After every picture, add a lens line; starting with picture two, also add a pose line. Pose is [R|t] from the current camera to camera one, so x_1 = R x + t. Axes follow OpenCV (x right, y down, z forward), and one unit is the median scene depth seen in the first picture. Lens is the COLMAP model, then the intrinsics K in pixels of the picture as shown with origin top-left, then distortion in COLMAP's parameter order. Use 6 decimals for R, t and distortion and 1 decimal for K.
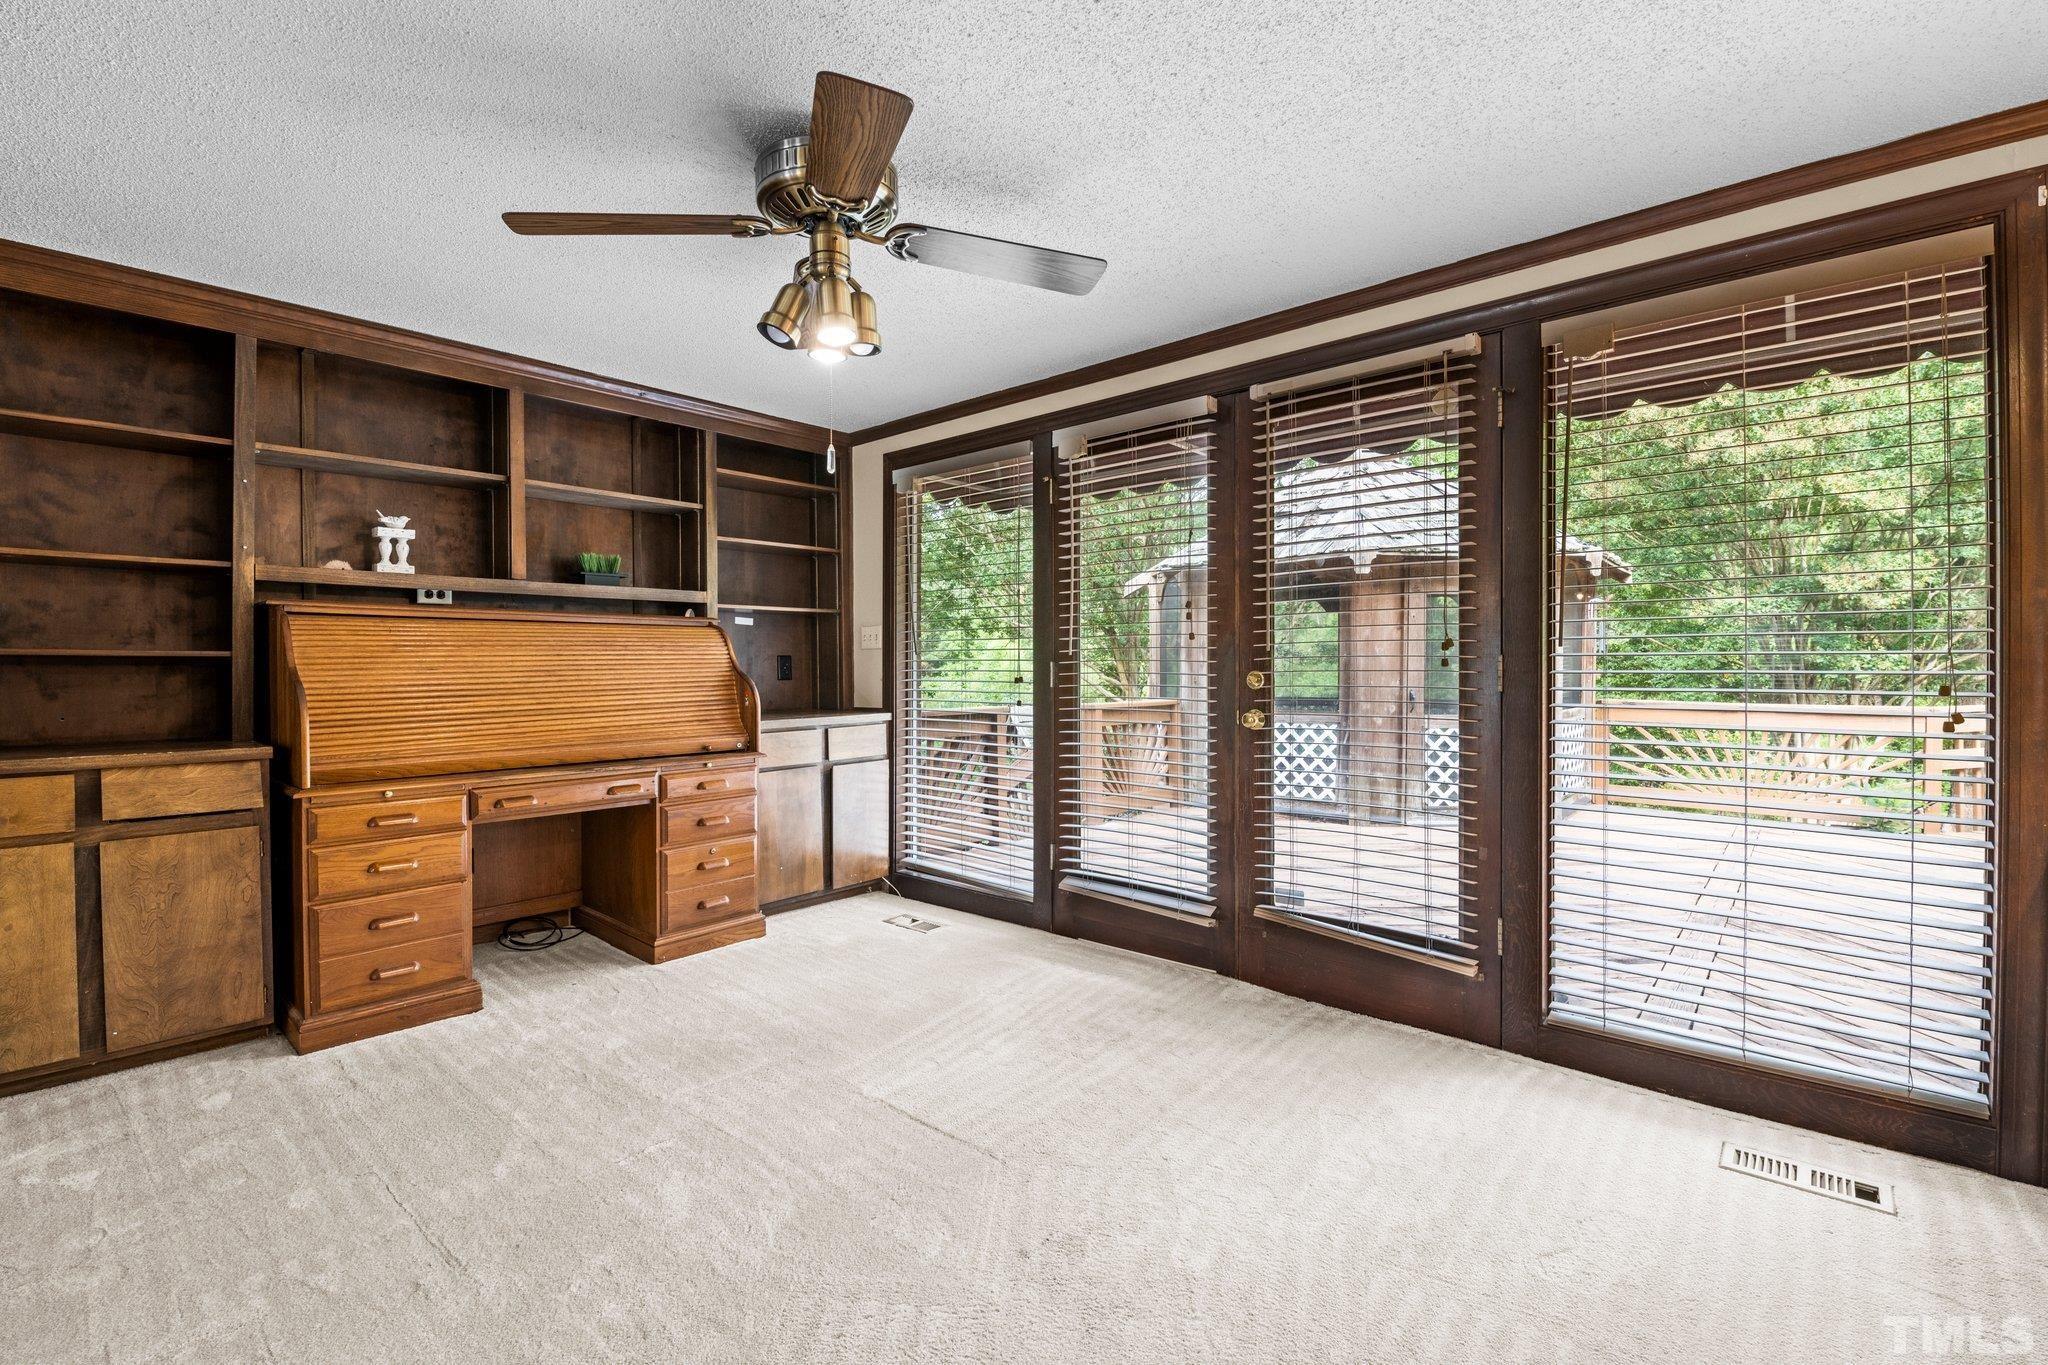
lens RADIAL K [[882.0, 0, 1020.9], [0, 882.0, 683.9], [0, 0, 1]] dist [-0.007171, -0.007971]
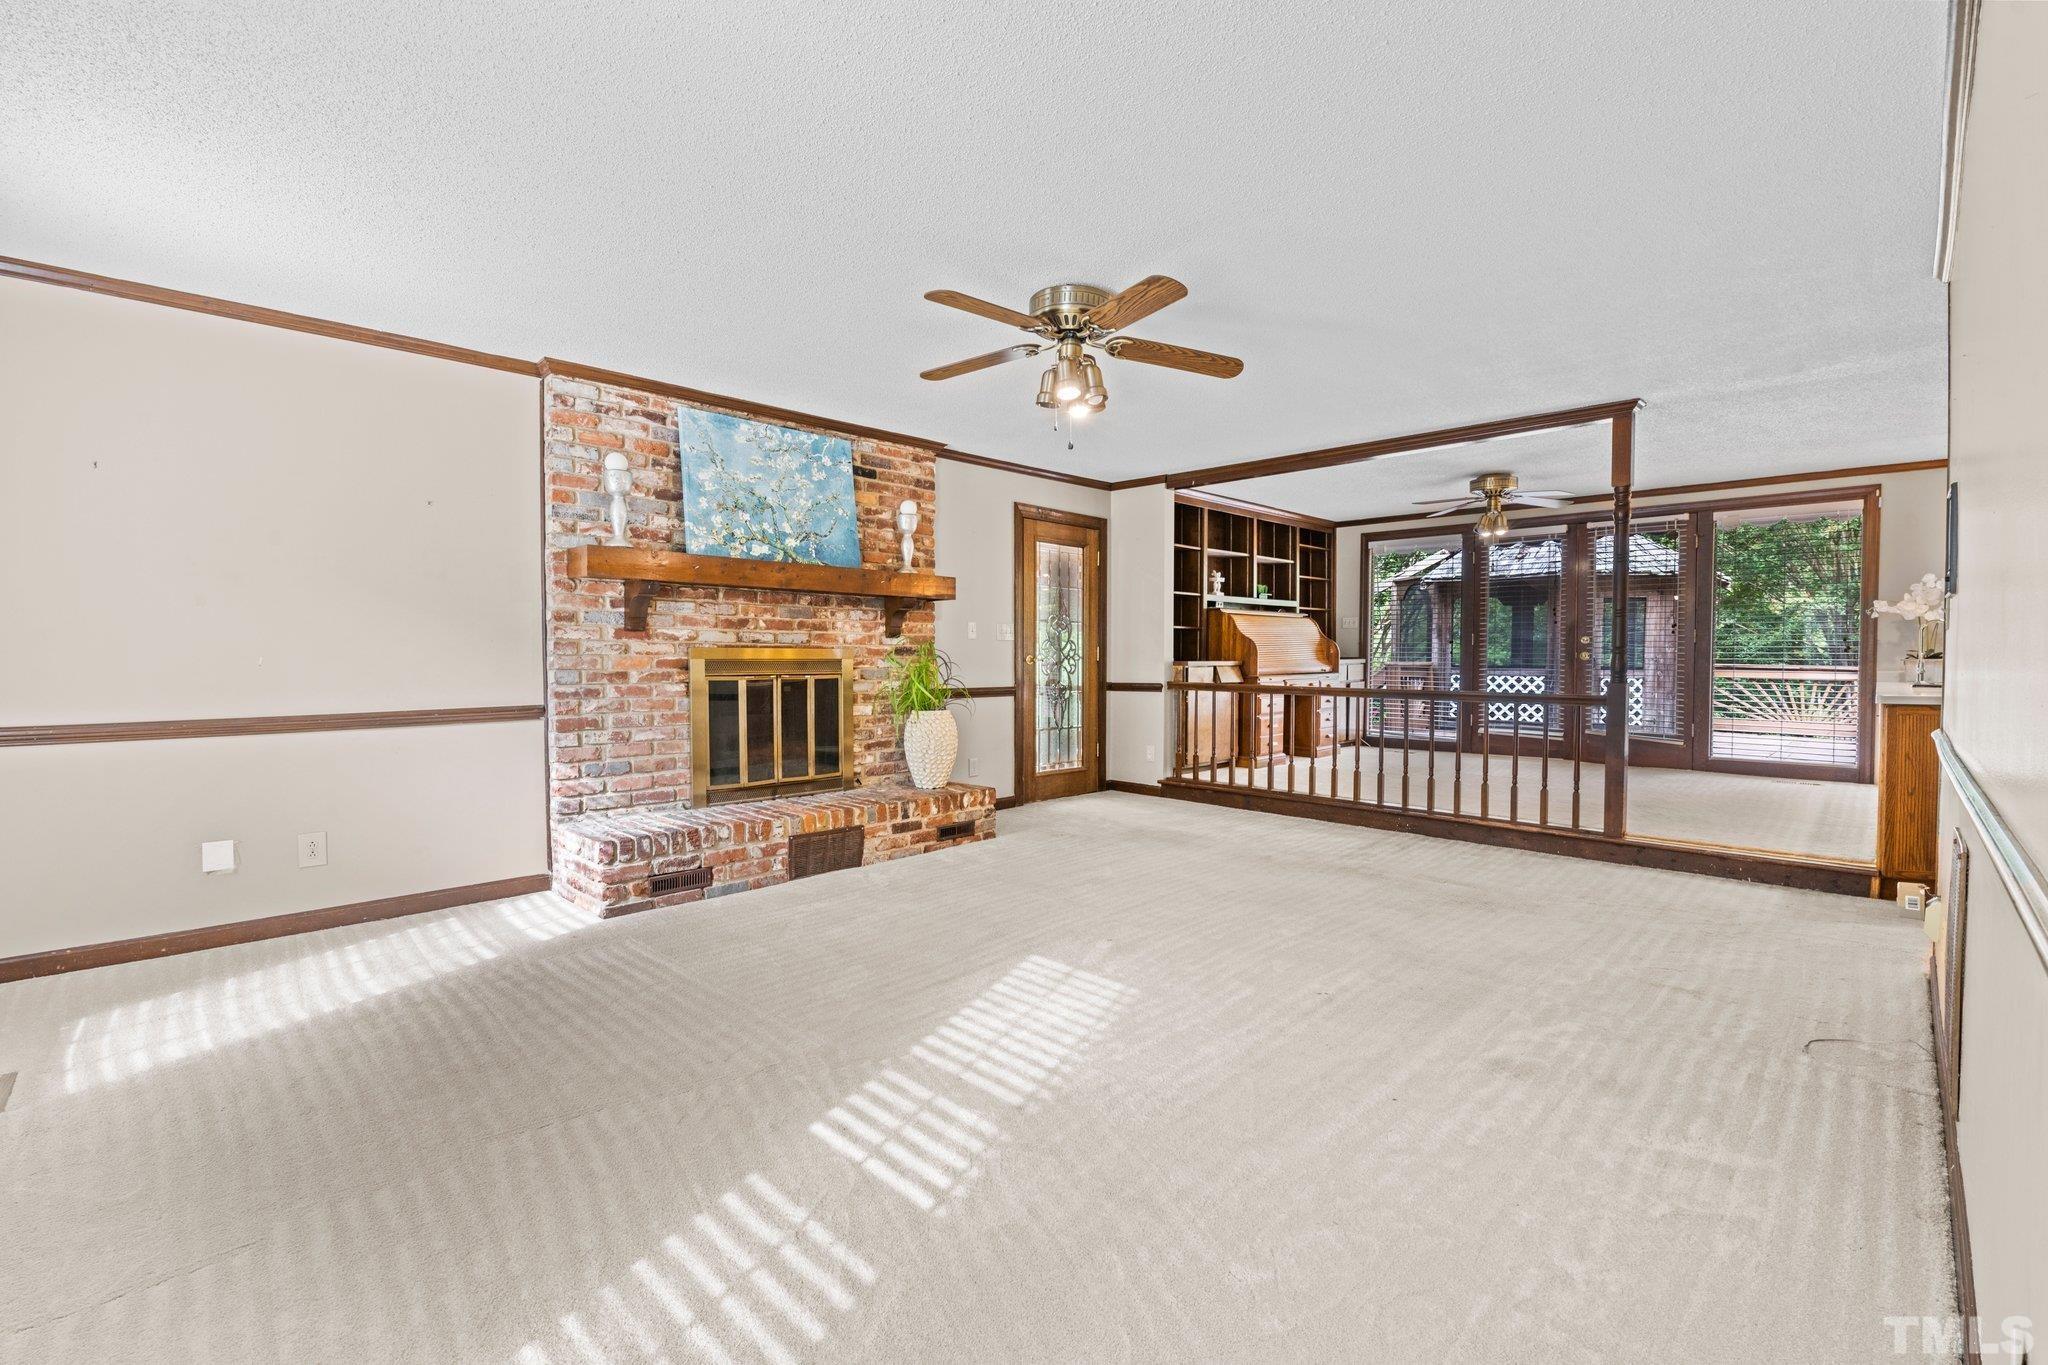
lens RADIAL K [[888.2, 0, 1027.6], [0, 888.2, 689.3], [0, 0, 1]] dist [-0.001645, -0.000188]
pose [[0.998911, 0.007151, -0.046110, -1.142648], [-0.006166, 0.999751, 0.021464, 0.086479], [0.046252, -0.021157, 0.998706, -1.522939]]
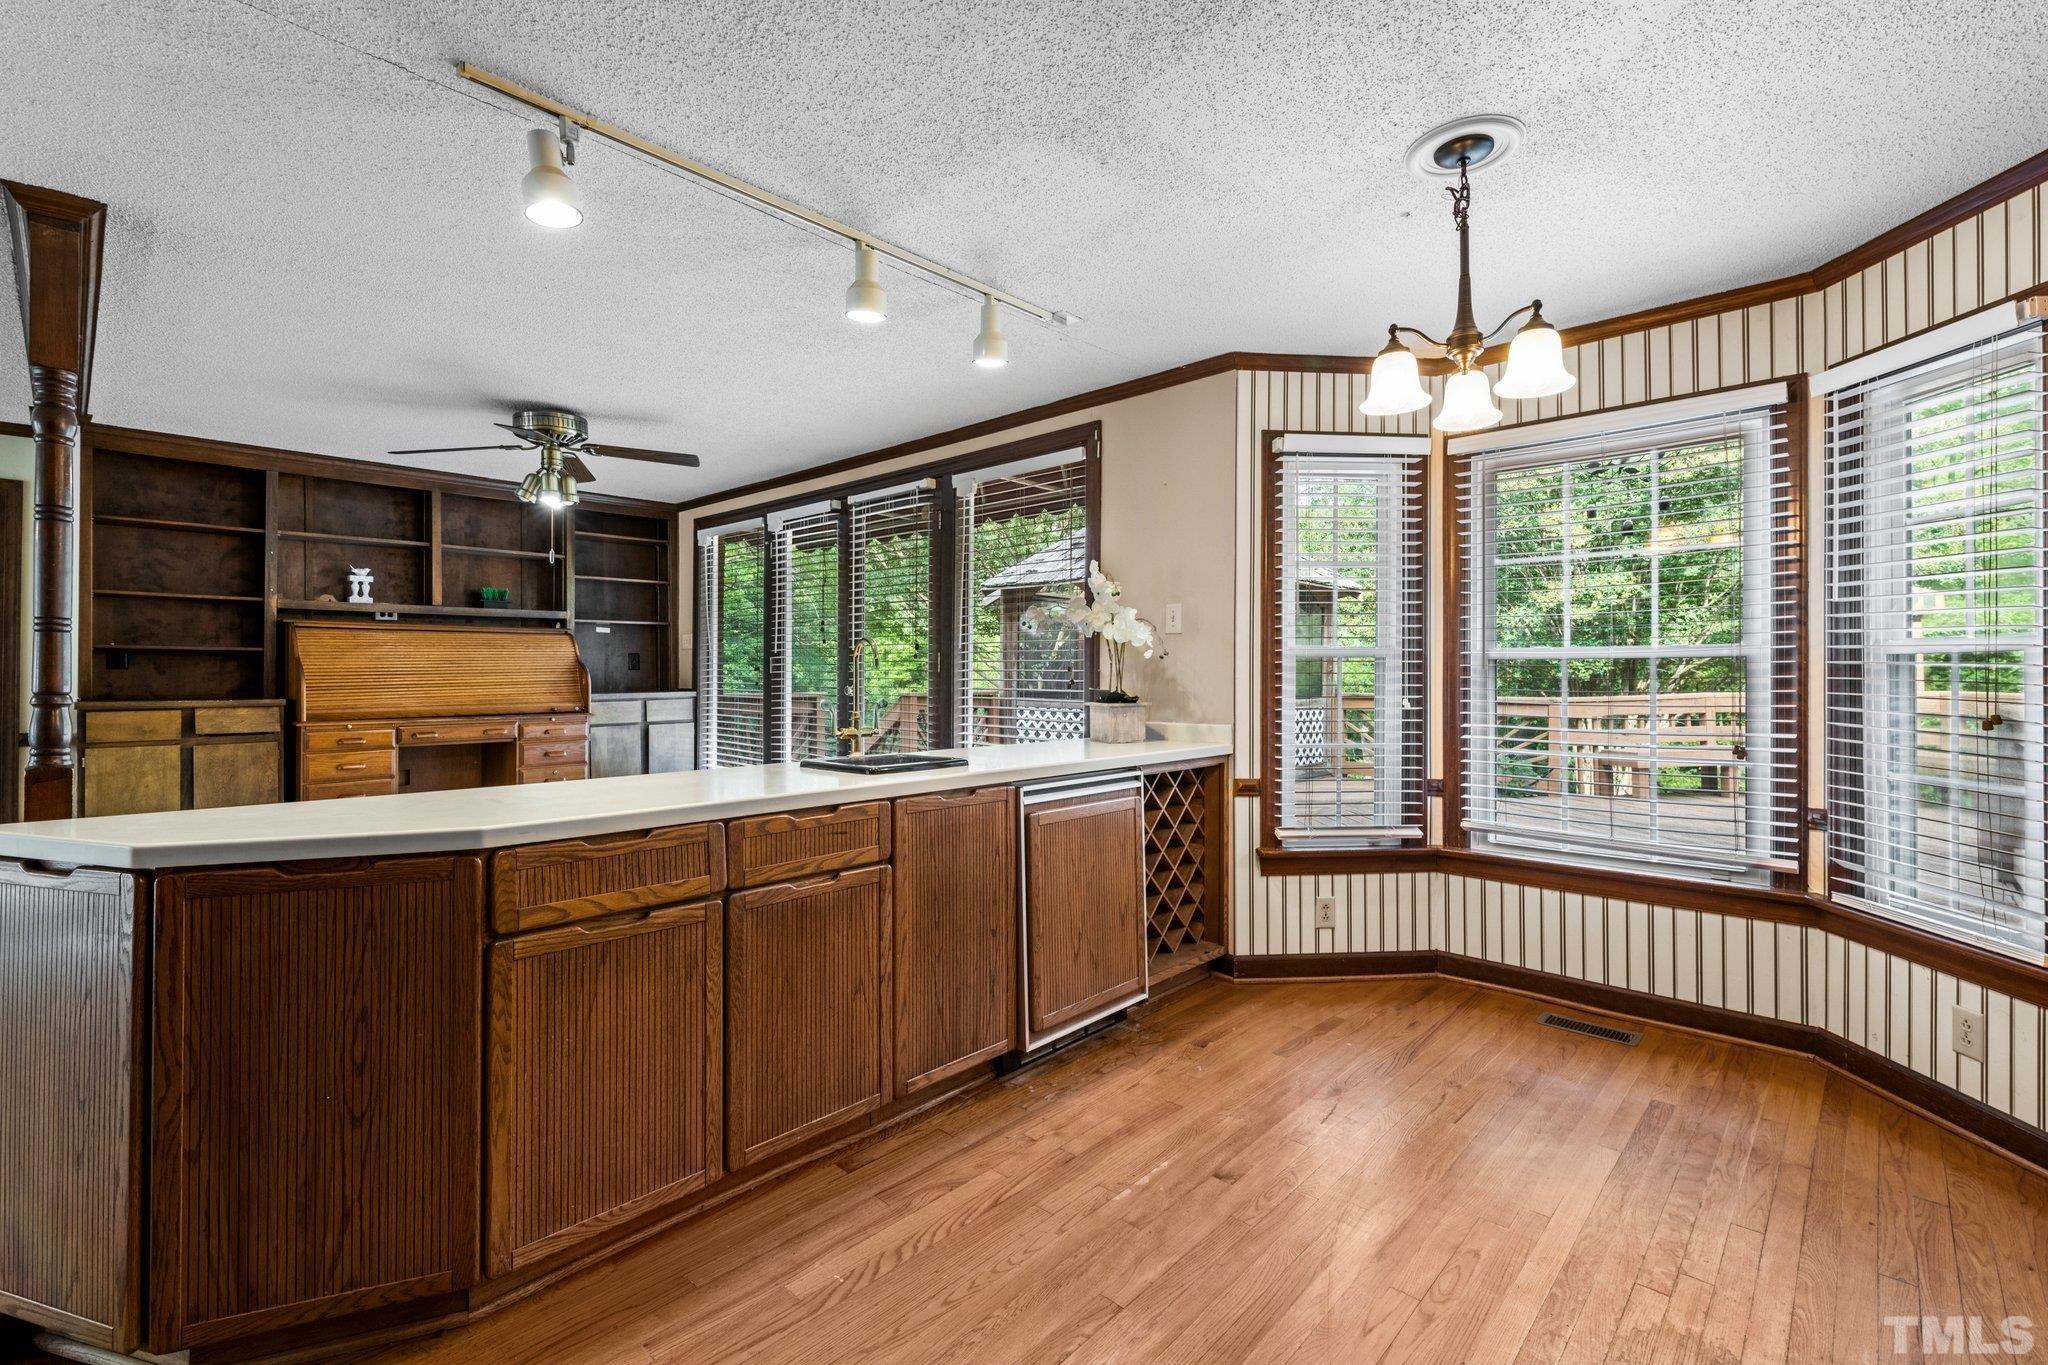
lens RADIAL K [[895.0, 0, 1024.0], [0, 895.0, 682.5], [0, 0, 1]] dist [-0.000147, 0.000475]
pose [[0.999617, 0.004652, -0.027290, 0.615467], [-0.004830, 0.999967, -0.006467, 0.032993], [0.027259, 0.006597, 0.999607, -0.692282]]
